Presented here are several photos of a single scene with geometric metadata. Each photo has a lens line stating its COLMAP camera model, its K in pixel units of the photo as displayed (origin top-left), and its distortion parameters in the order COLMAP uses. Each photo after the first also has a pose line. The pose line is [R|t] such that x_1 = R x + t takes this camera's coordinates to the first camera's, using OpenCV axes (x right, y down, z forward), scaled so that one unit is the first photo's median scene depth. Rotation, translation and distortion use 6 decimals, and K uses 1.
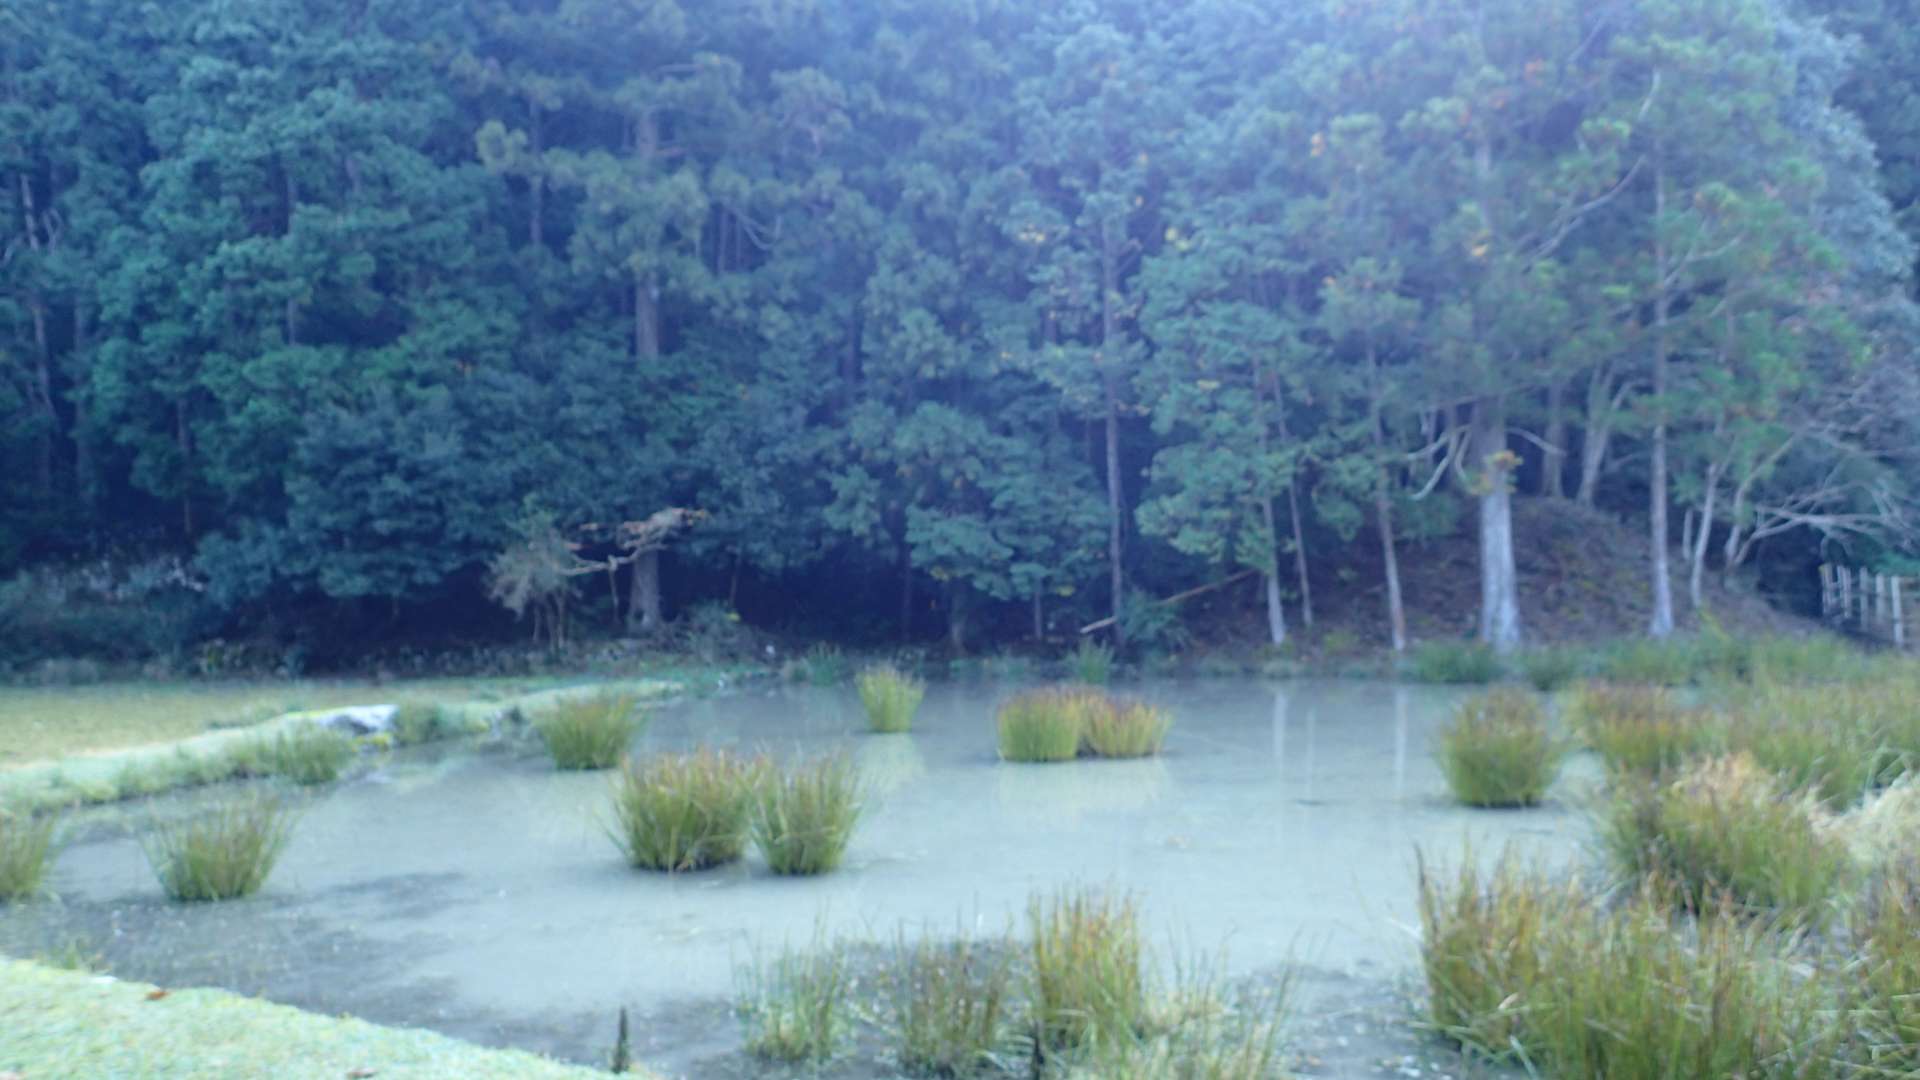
lens RADIAL K [[1443.4, 0, 968.1], [0, 1443.4, 529.7], [0, 0, 1]] dist [0.011307, 0.002661]
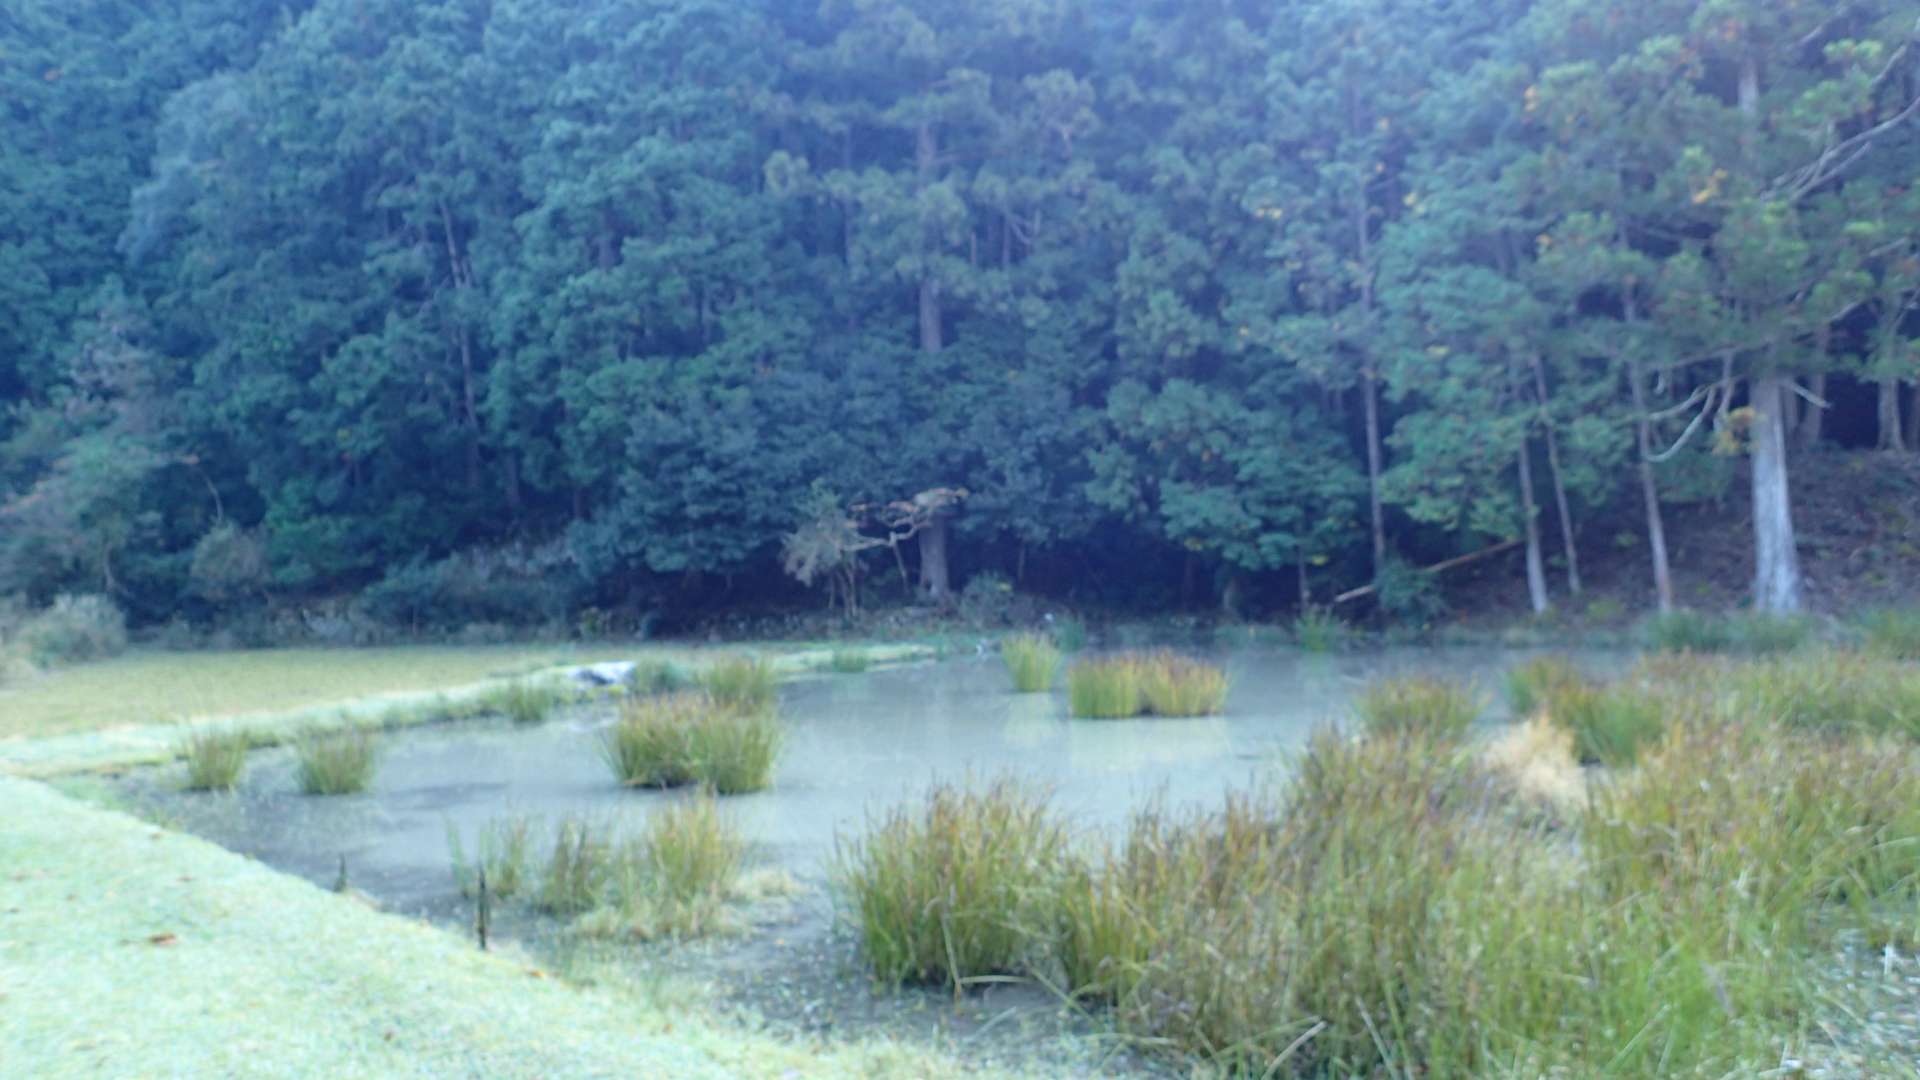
lens RADIAL K [[1443.4, 0, 963.4], [0, 1443.4, 531.1], [0, 0, 1]] dist [0.011307, 0.002661]
pose [[0.952586, -0.016159, -0.303840, 0.142960], [0.023160, 0.999543, 0.019452, -0.003331], [0.303386, -0.025567, 0.952525, -0.040828]]
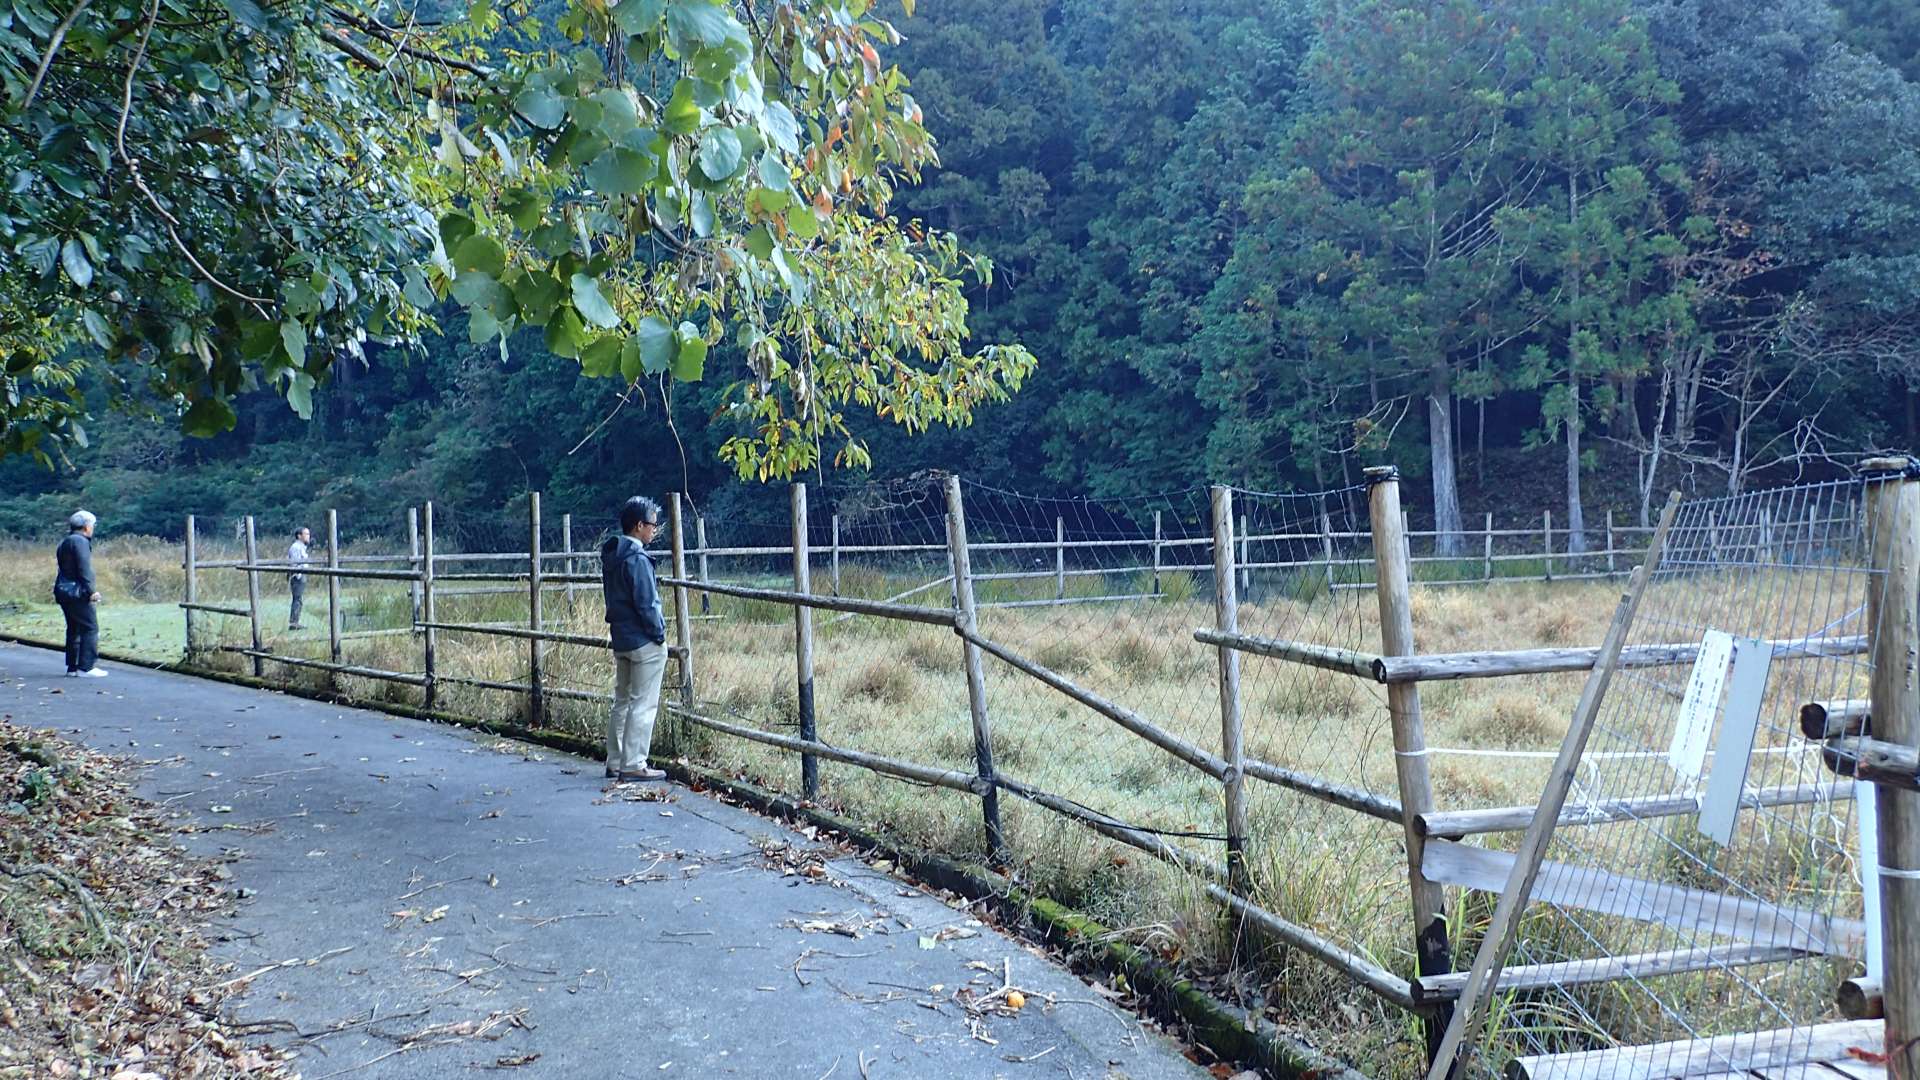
lens RADIAL K [[1443.4, 0, 957.2], [0, 1443.4, 538.5], [0, 0, 1]] dist [0.011307, 0.002661]
pose [[0.834266, 0.006436, -0.551324, 0.662135], [0.023047, 0.998651, 0.046532, -0.011220], [0.550880, -0.051526, 0.832992, -0.287513]]
